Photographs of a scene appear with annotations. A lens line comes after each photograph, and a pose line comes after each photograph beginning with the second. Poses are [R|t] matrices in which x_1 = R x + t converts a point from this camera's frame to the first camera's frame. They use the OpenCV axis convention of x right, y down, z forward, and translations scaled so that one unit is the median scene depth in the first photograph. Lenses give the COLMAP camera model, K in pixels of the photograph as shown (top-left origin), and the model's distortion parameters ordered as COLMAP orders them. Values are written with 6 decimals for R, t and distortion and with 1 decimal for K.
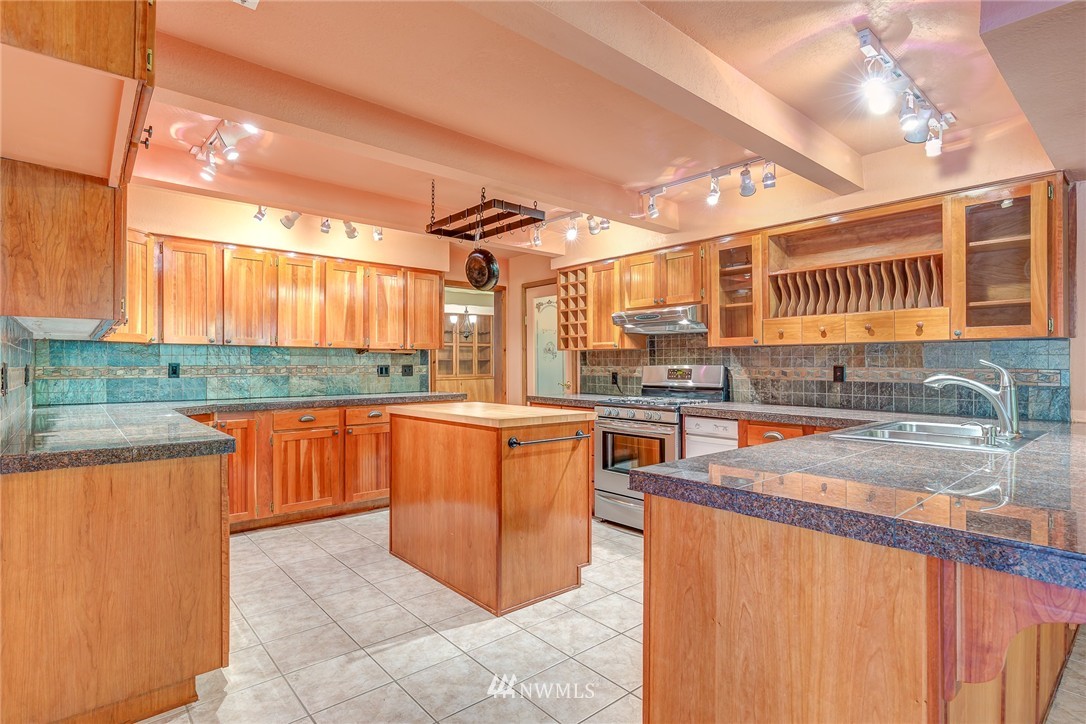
lens RADIAL K [[548.5, 0, 543.7], [0, 548.5, 362.9], [0, 0, 1]] dist [-0.001684, -0.000091]
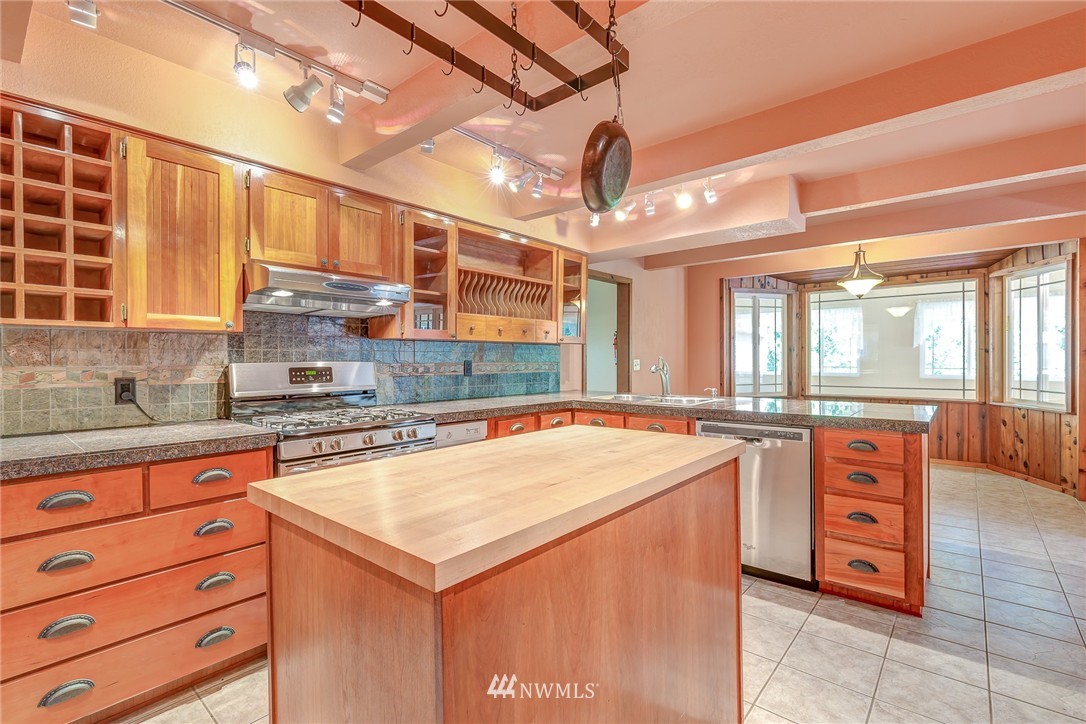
lens RADIAL K [[500.3, 0, 544.1], [0, 500.3, 359.9], [0, 0, 1]] dist [0.007226, -0.000638]
pose [[-0.140973, -0.000511, 0.990013, -0.486525], [0.002187, 0.999997, 0.000827, 0.002496], [-0.990011, 0.002282, -0.140972, 0.976149]]
